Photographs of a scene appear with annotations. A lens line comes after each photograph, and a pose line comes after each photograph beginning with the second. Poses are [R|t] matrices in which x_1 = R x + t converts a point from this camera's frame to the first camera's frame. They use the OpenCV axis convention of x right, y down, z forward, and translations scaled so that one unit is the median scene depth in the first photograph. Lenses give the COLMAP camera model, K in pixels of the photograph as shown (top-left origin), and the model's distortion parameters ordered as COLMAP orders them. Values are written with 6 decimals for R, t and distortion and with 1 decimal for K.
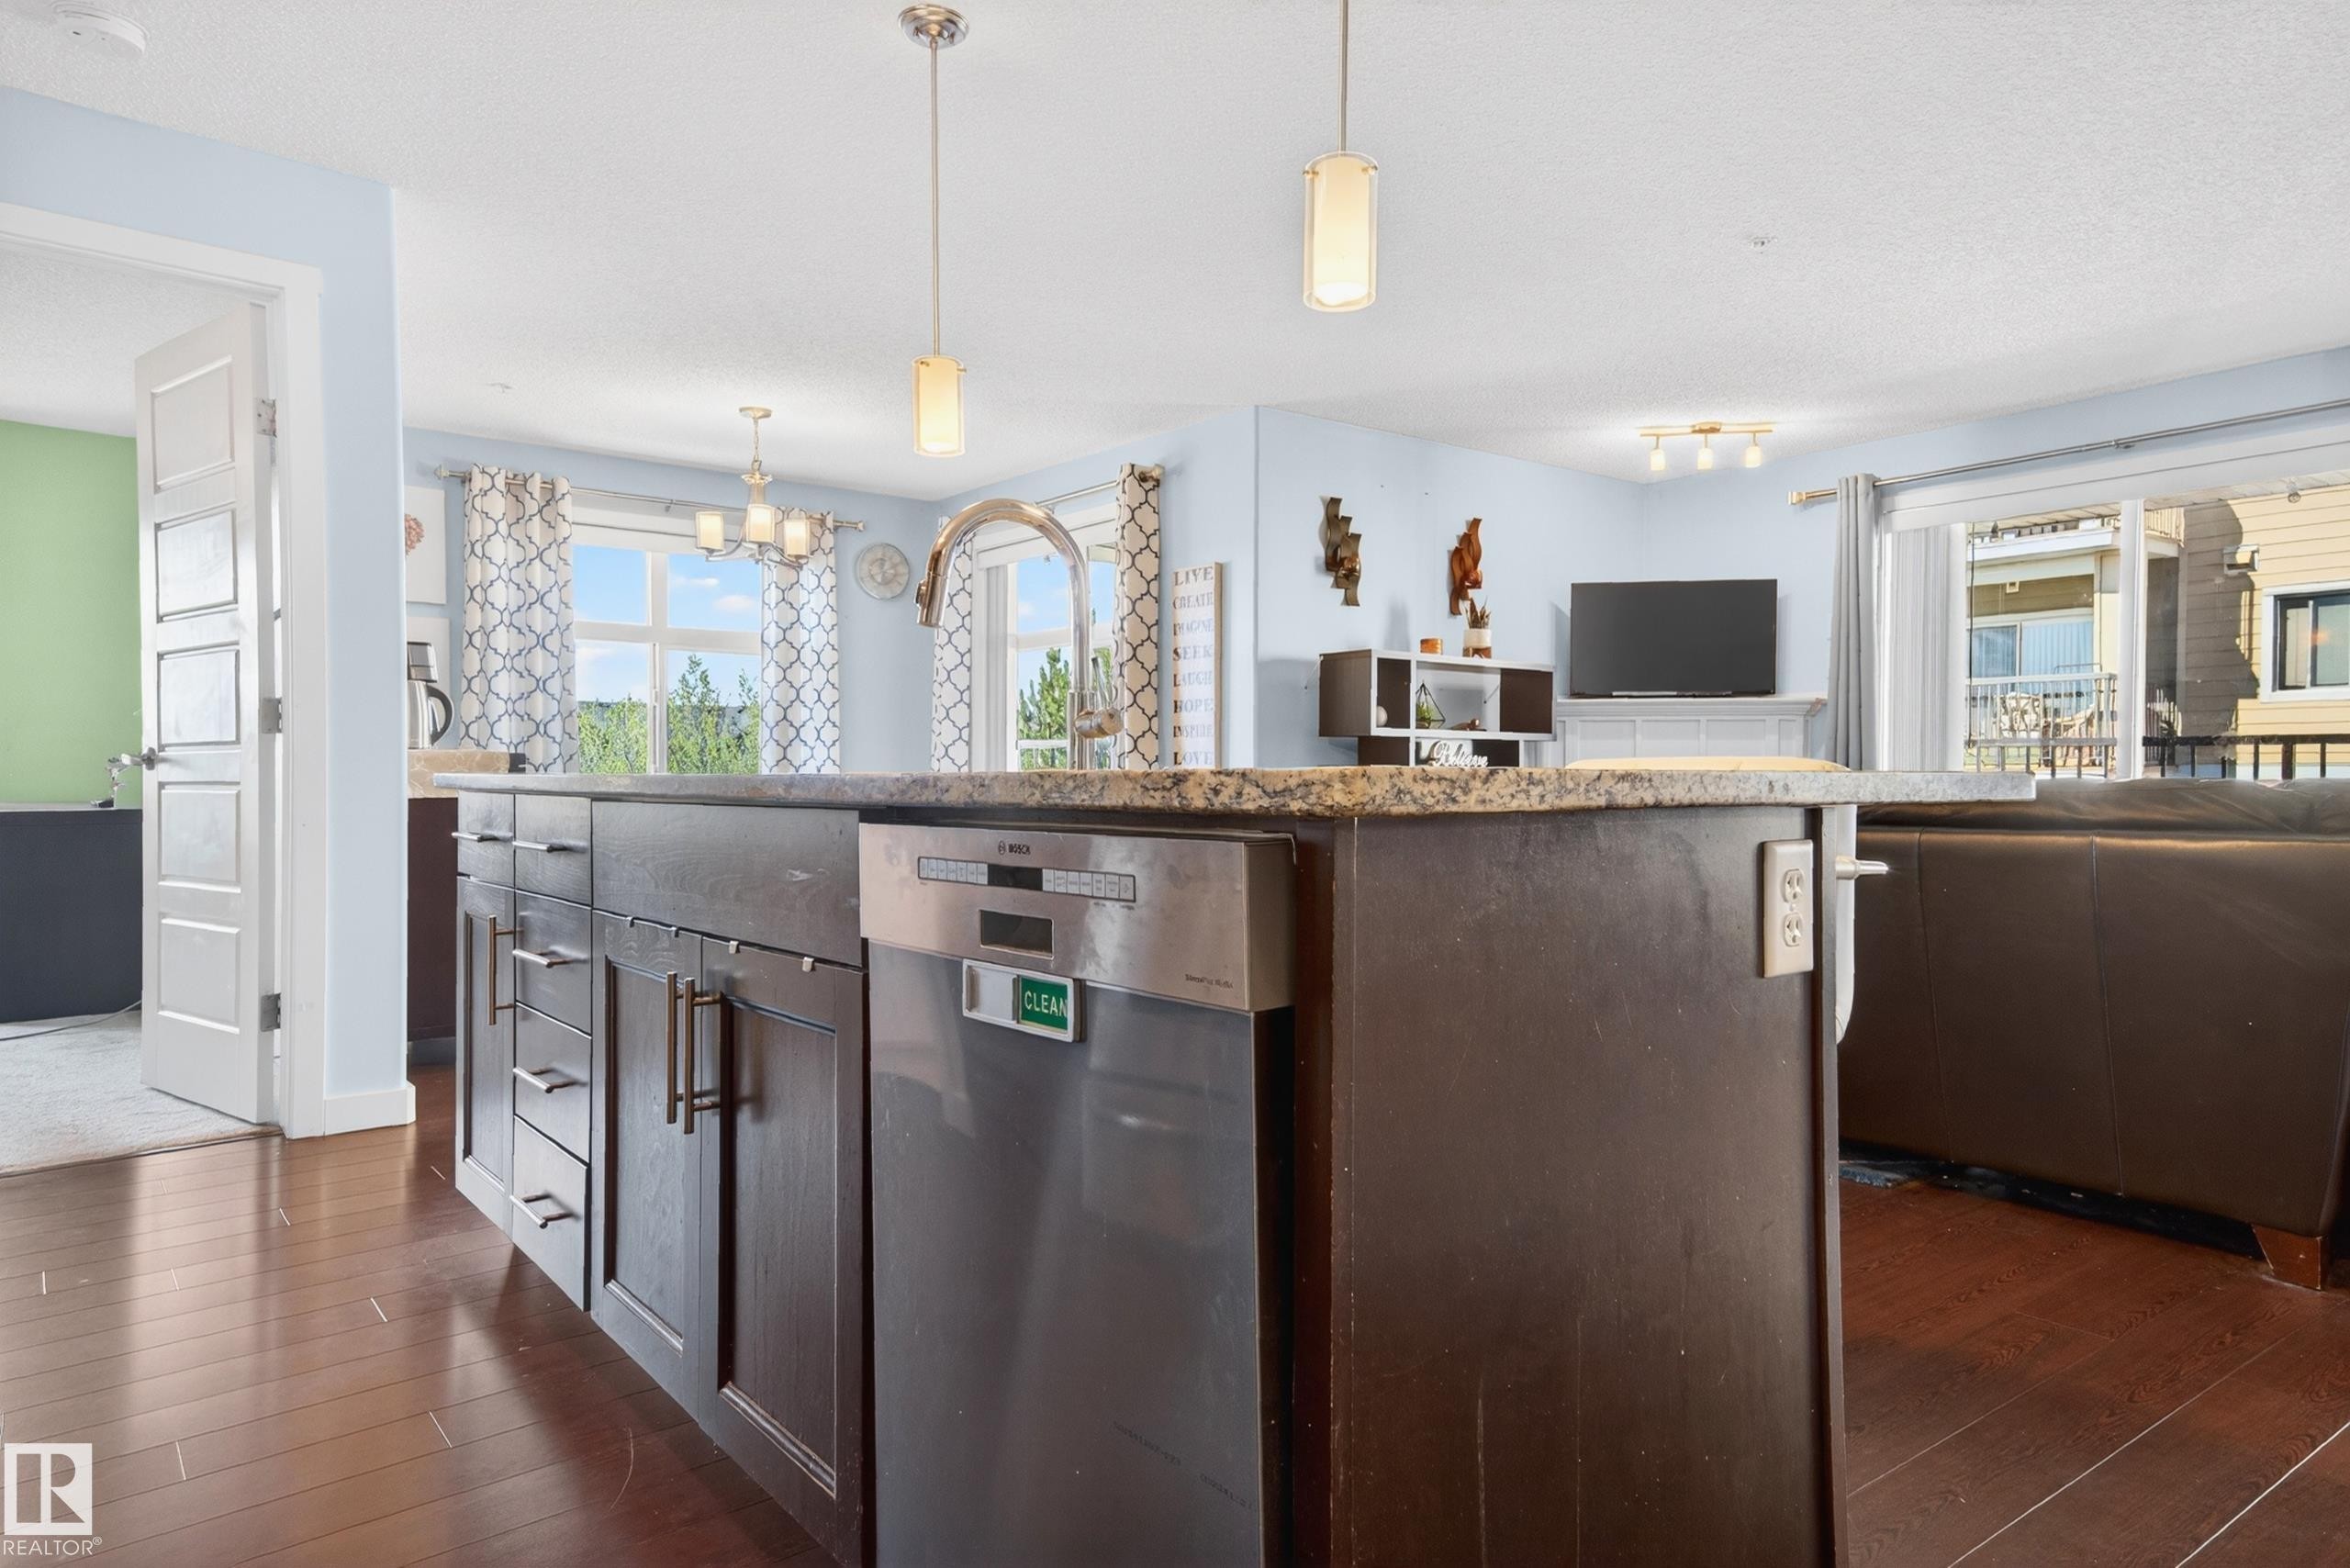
lens RADIAL K [[1402.0, 0, 1185.9], [0, 1402.0, 789.7], [0, 0, 1]] dist [0.085682, 0.009315]
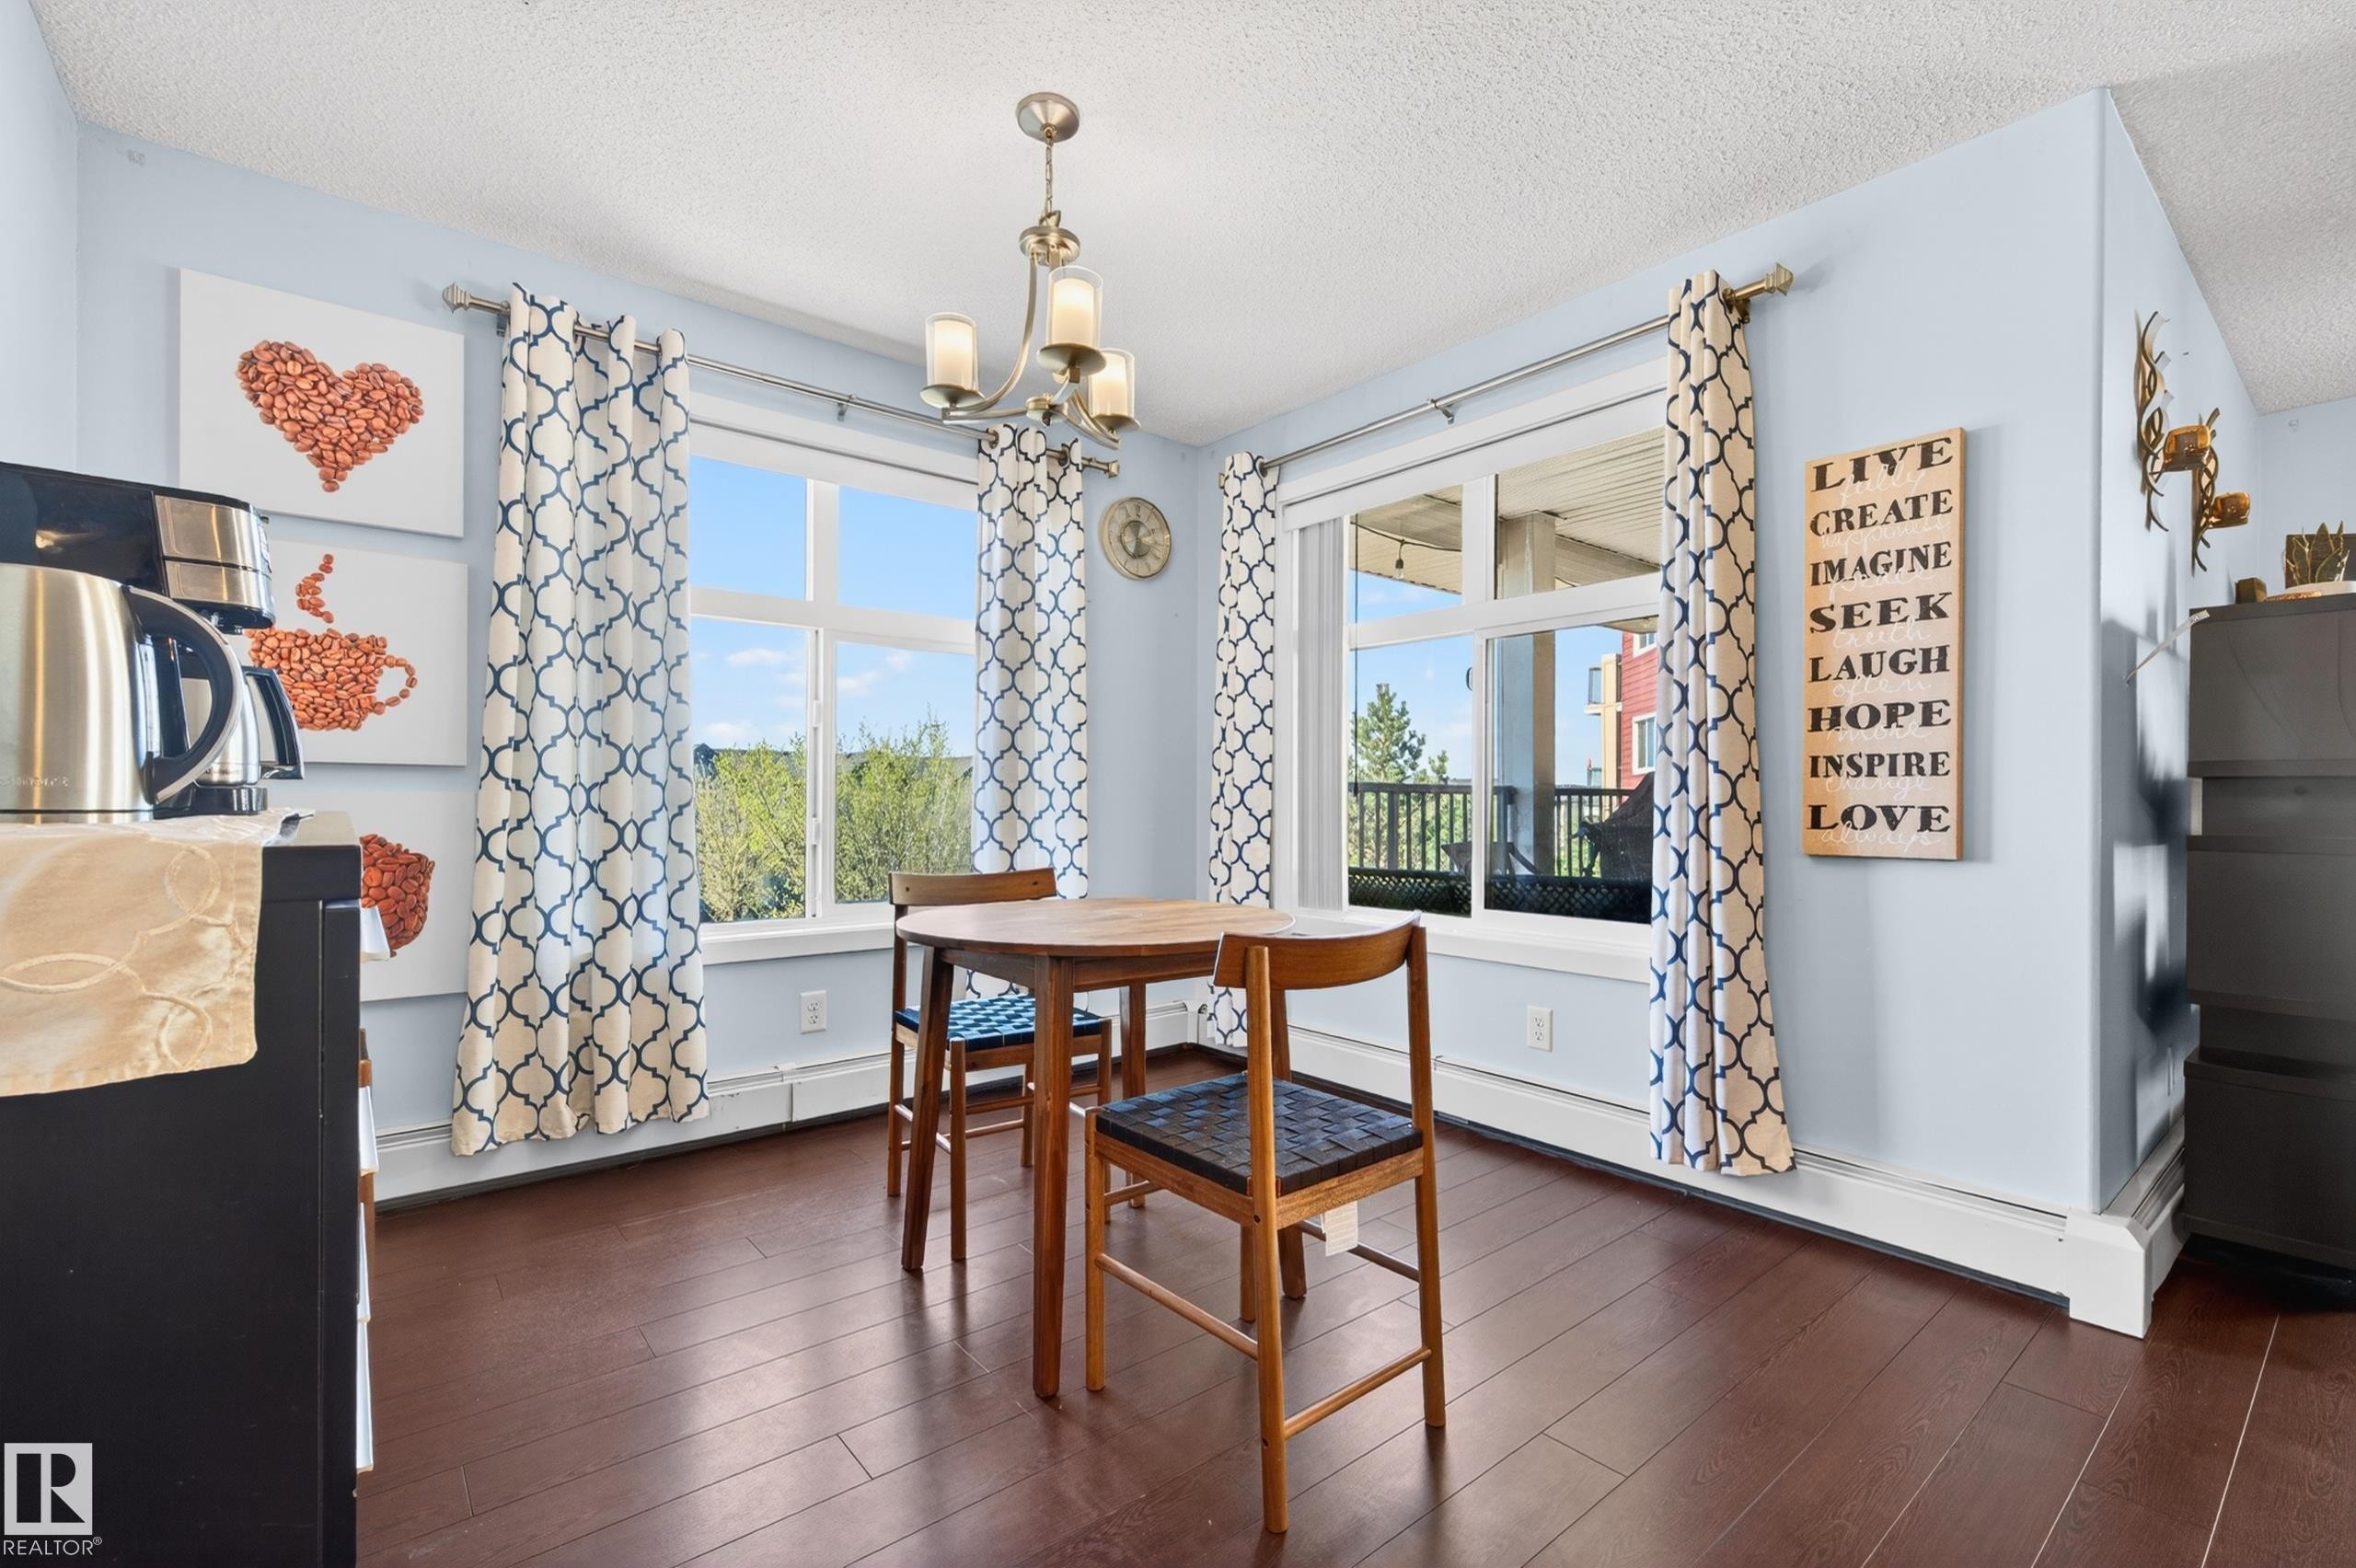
lens RADIAL K [[1015.2, 0, 1184.5], [0, 1015.2, 806.2], [0, 0, 1]] dist [0.005008, 0.000218]
pose [[0.999783, 0.003646, 0.020513, -0.297558], [-0.003503, 0.999969, -0.006995, -0.028151], [-0.020538, 0.006922, 0.999765, 0.736396]]
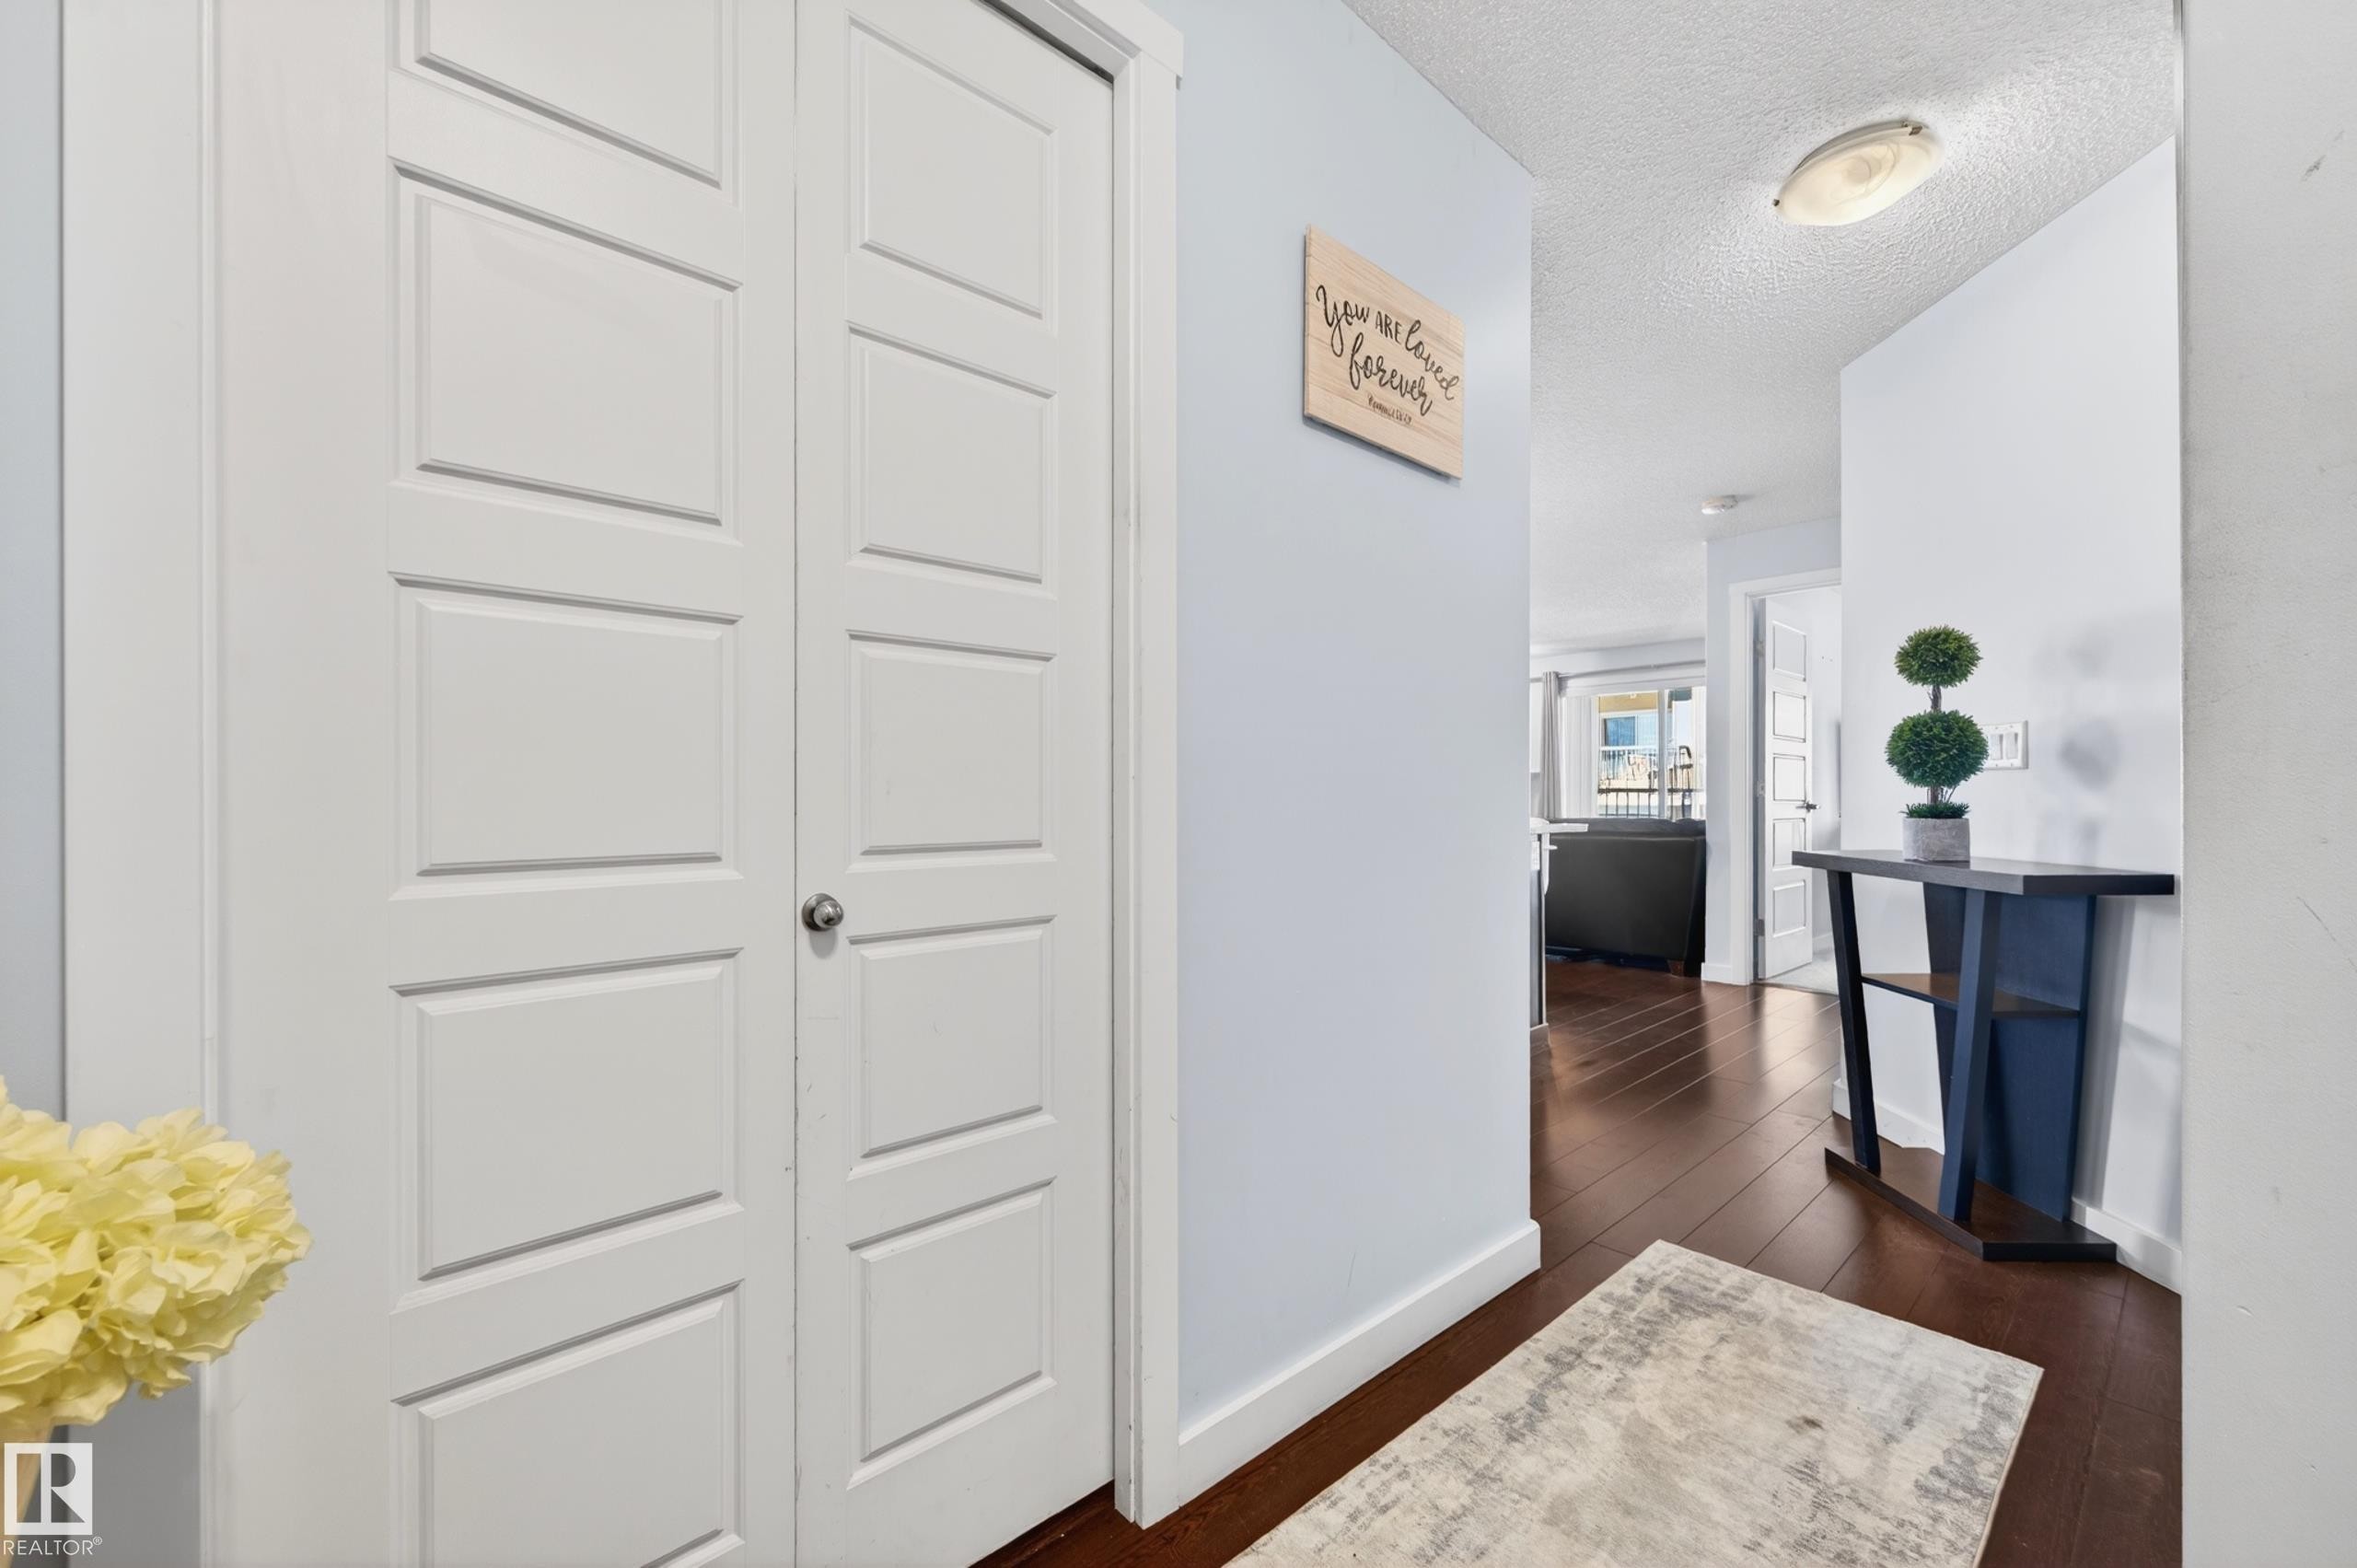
lens RADIAL K [[916.2, 0, 1197.4], [0, 916.2, 800.9], [0, 0, 1]] dist [0.004734, -0.002202]
pose [[0.997769, -0.004157, 0.066638, -0.212079], [0.004399, 0.999984, -0.003494, -0.022302], [-0.066623, 0.003779, 0.997771, -0.462889]]
